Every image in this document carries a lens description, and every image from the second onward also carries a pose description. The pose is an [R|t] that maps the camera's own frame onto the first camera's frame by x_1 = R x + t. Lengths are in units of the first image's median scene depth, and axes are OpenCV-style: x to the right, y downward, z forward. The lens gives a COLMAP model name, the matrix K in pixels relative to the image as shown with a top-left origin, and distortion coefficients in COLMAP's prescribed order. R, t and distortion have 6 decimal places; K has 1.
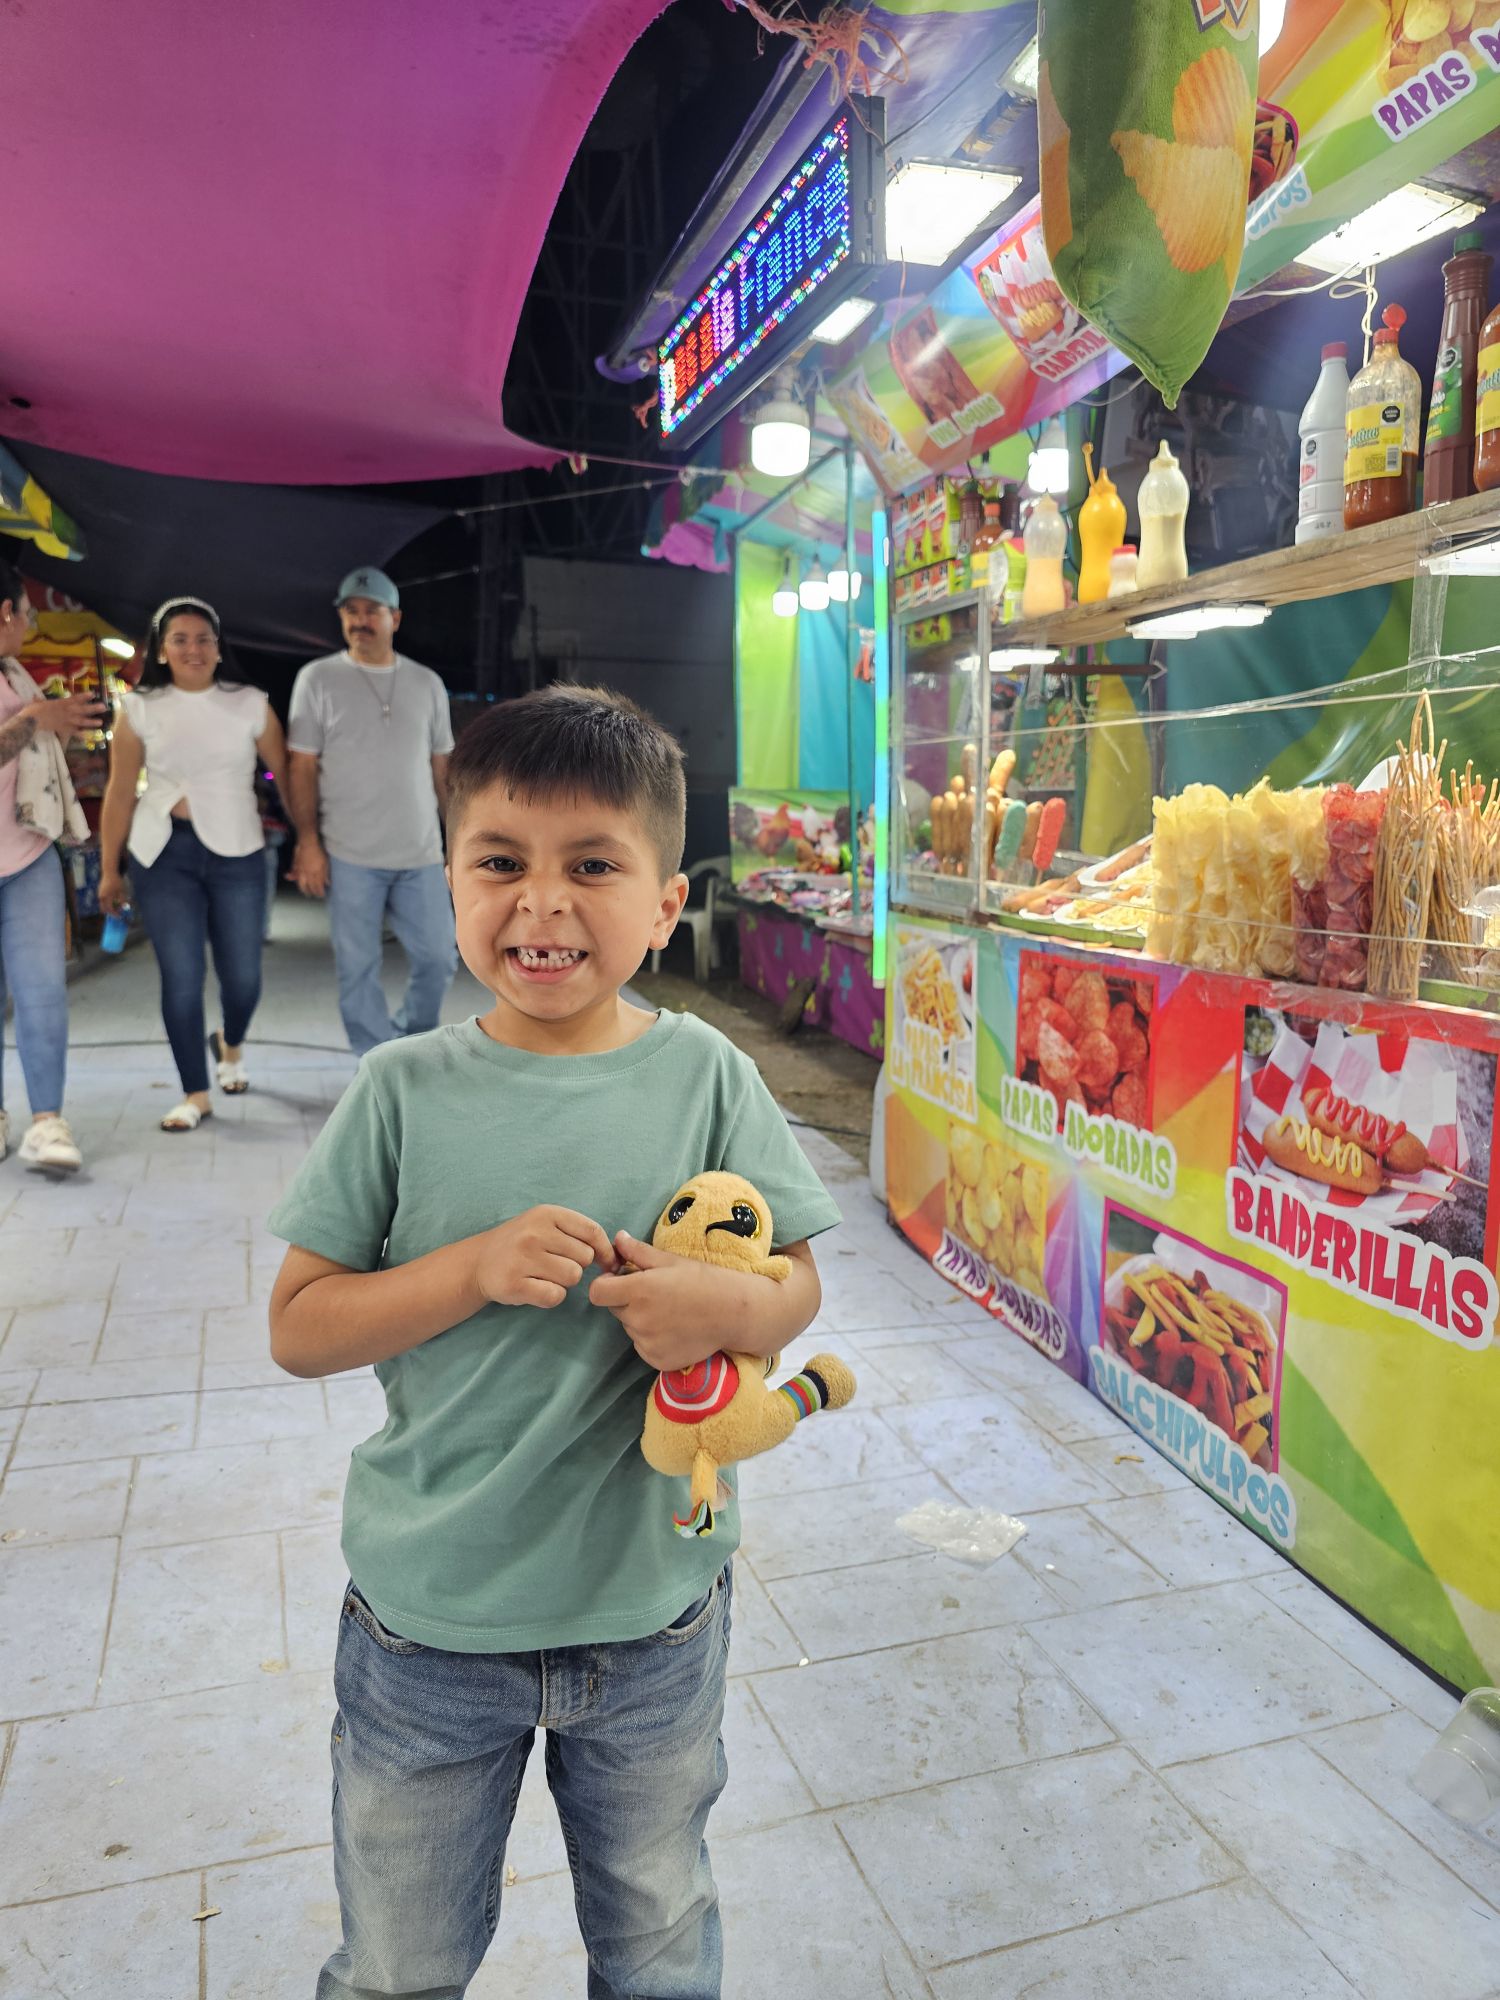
lens RADIAL K [[1508.7, 0, 750.0], [0, 1508.7, 1000.0], [0, 0, 1]] dist [-0.008589, -0.019975]
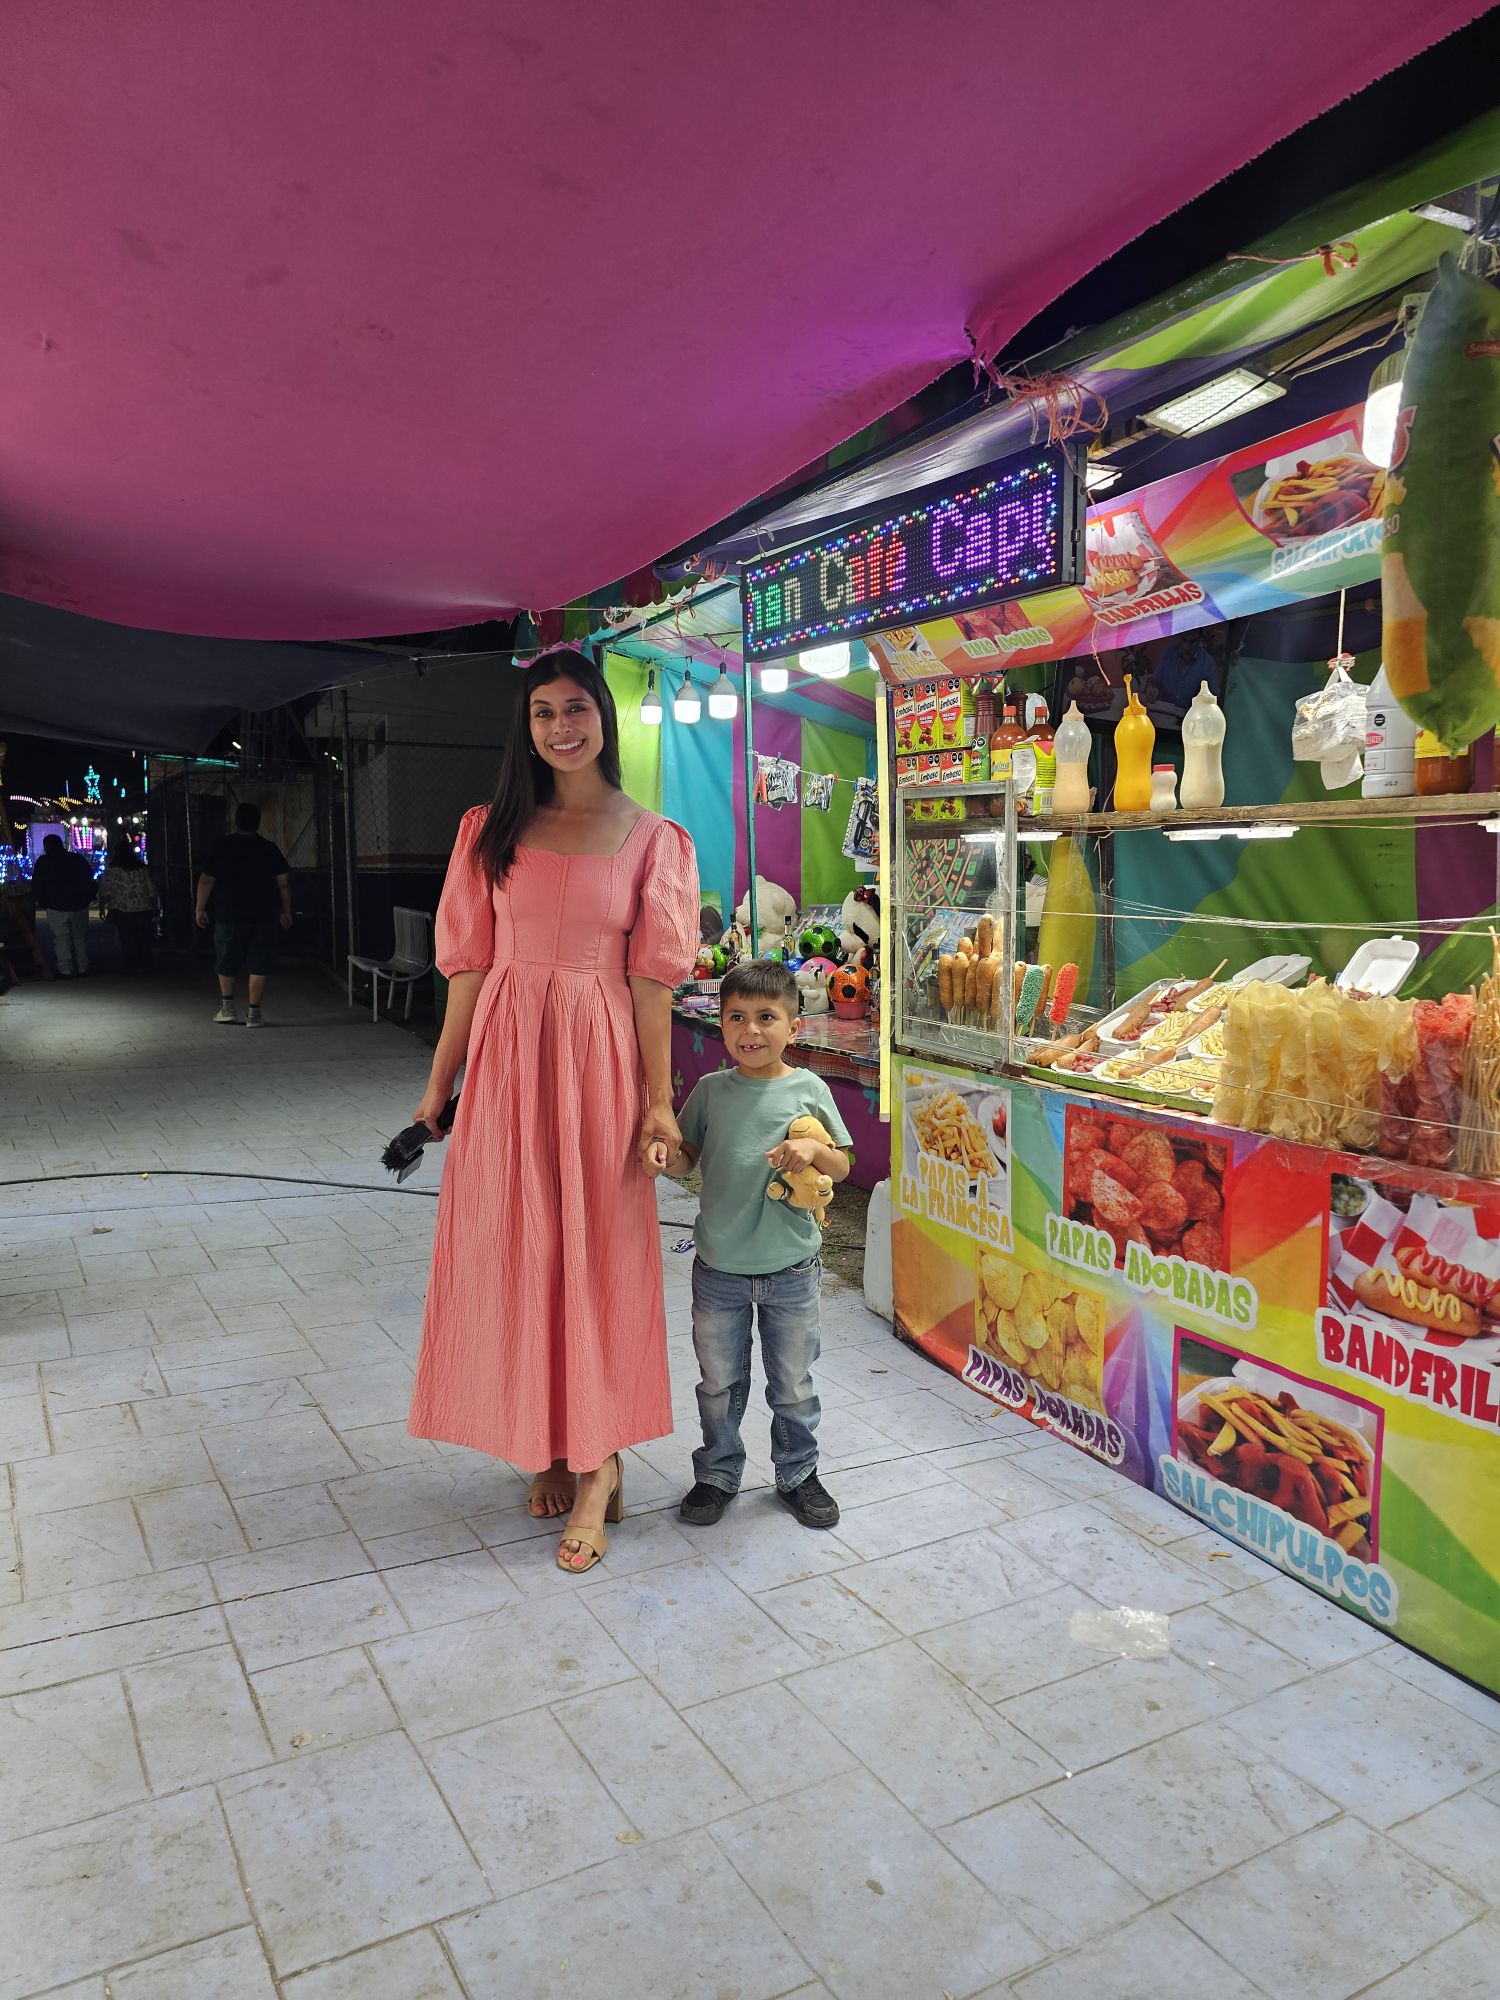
lens RADIAL K [[1508.7, 0, 750.0], [0, 1508.7, 1000.0], [0, 0, 1]] dist [-0.008589, -0.019975]
pose [[0.983352, -0.027078, 0.179680, -0.307329], [0.032346, 0.999127, -0.026453, -0.106805], [-0.178807, 0.031824, 0.983369, -0.094209]]
